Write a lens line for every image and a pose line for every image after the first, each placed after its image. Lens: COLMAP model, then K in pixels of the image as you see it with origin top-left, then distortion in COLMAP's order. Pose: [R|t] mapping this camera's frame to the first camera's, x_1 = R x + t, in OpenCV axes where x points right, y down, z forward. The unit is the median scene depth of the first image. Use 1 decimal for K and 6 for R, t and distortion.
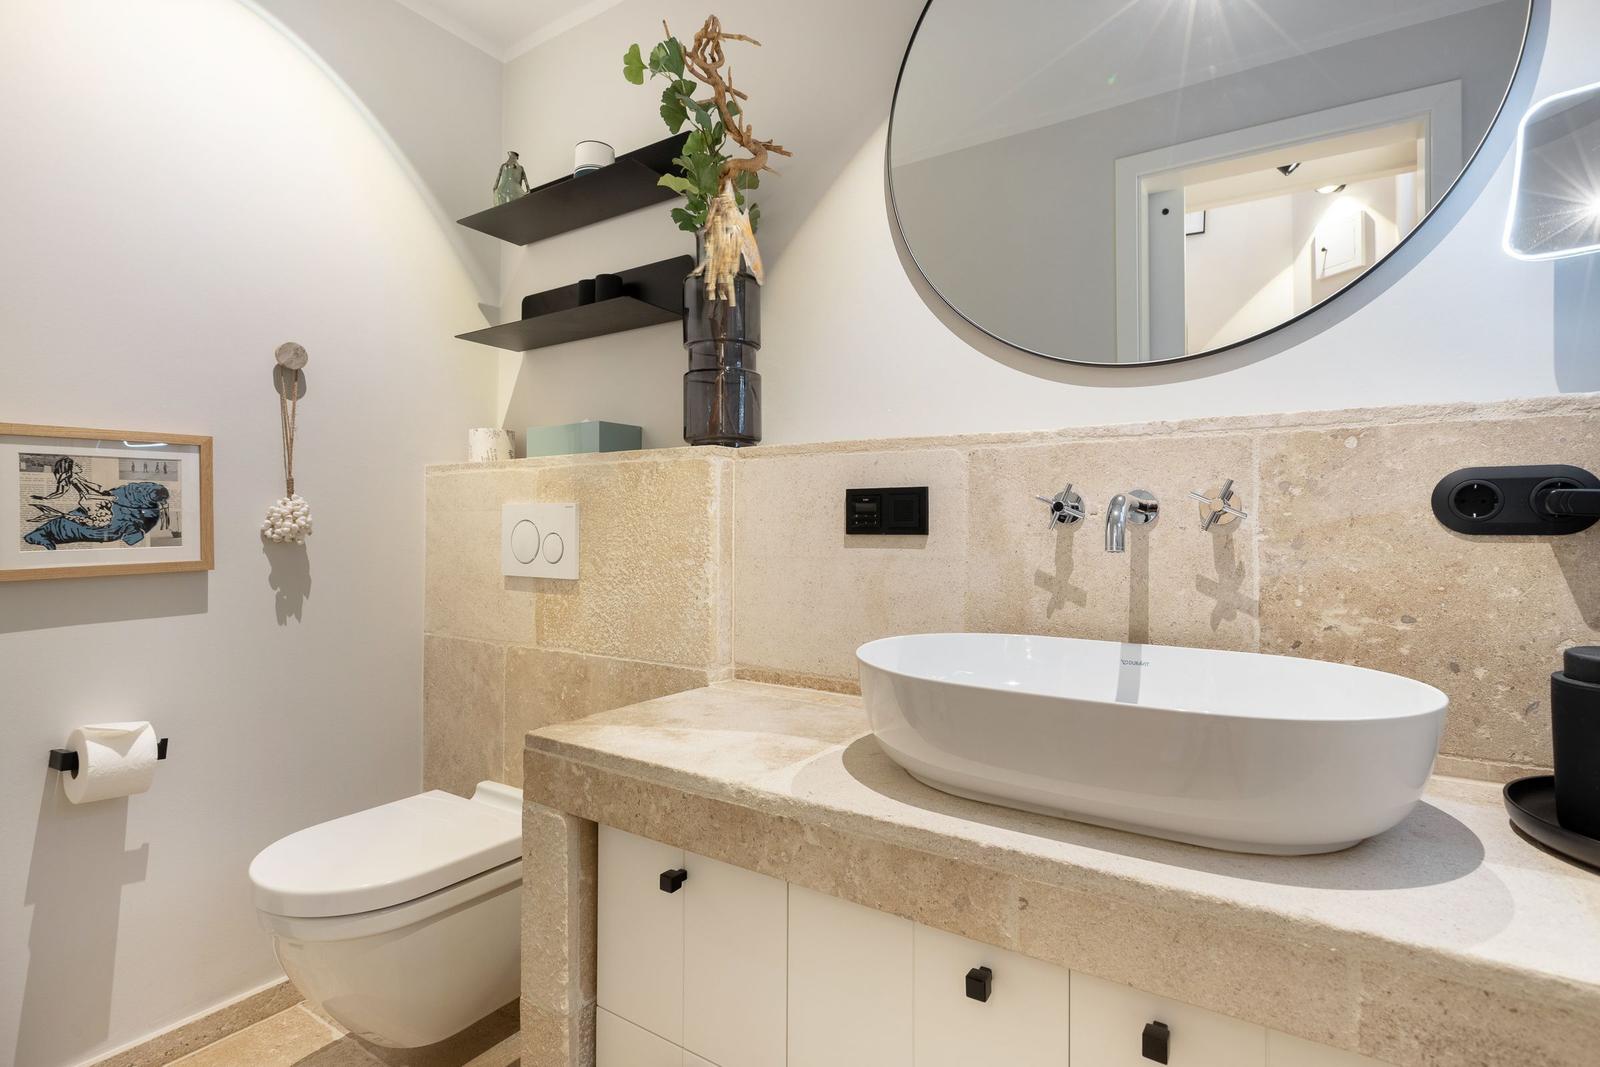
lens RADIAL K [[724.5, 0, 796.5], [0, 724.5, 533.2], [0, 0, 1]] dist [0.000809, 0.000060]
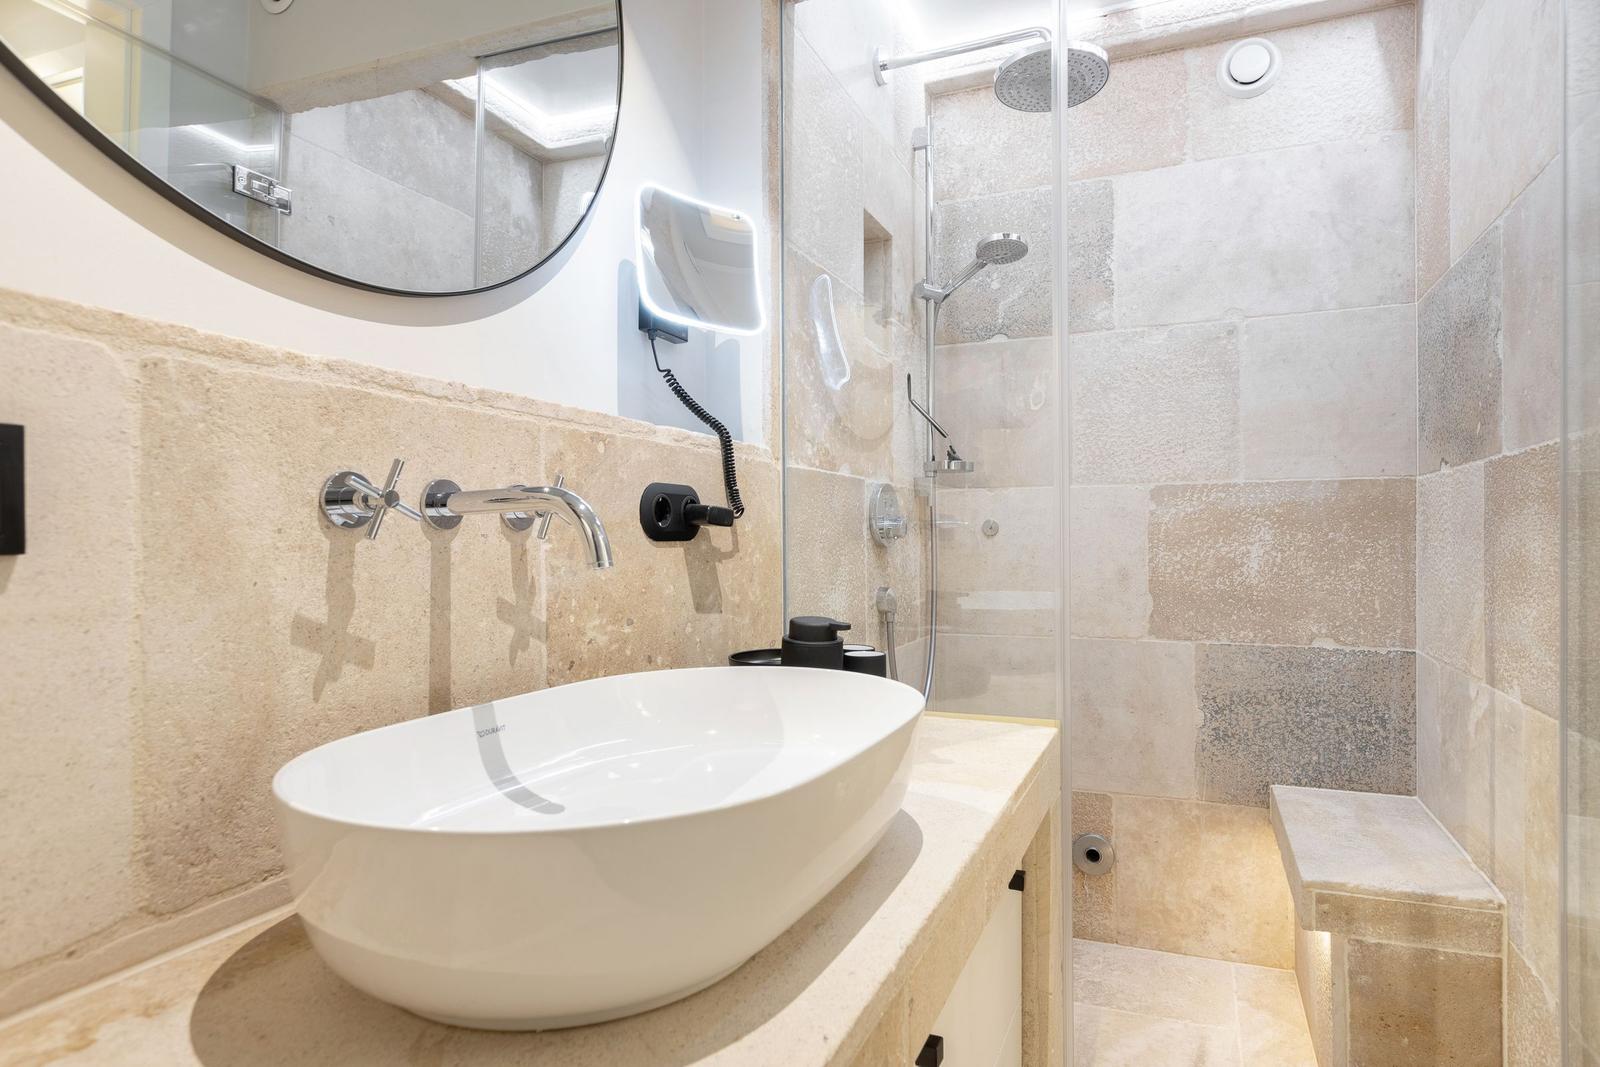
lens RADIAL K [[894.7, 0, 796.1], [0, 894.7, 545.4], [0, 0, 1]] dist [0.003032, 0.000566]
pose [[-0.162216, -0.011512, 0.986688, -0.416803], [0.008591, 0.999878, 0.013079, -0.006416], [-0.986718, 0.010598, -0.162097, 0.842018]]
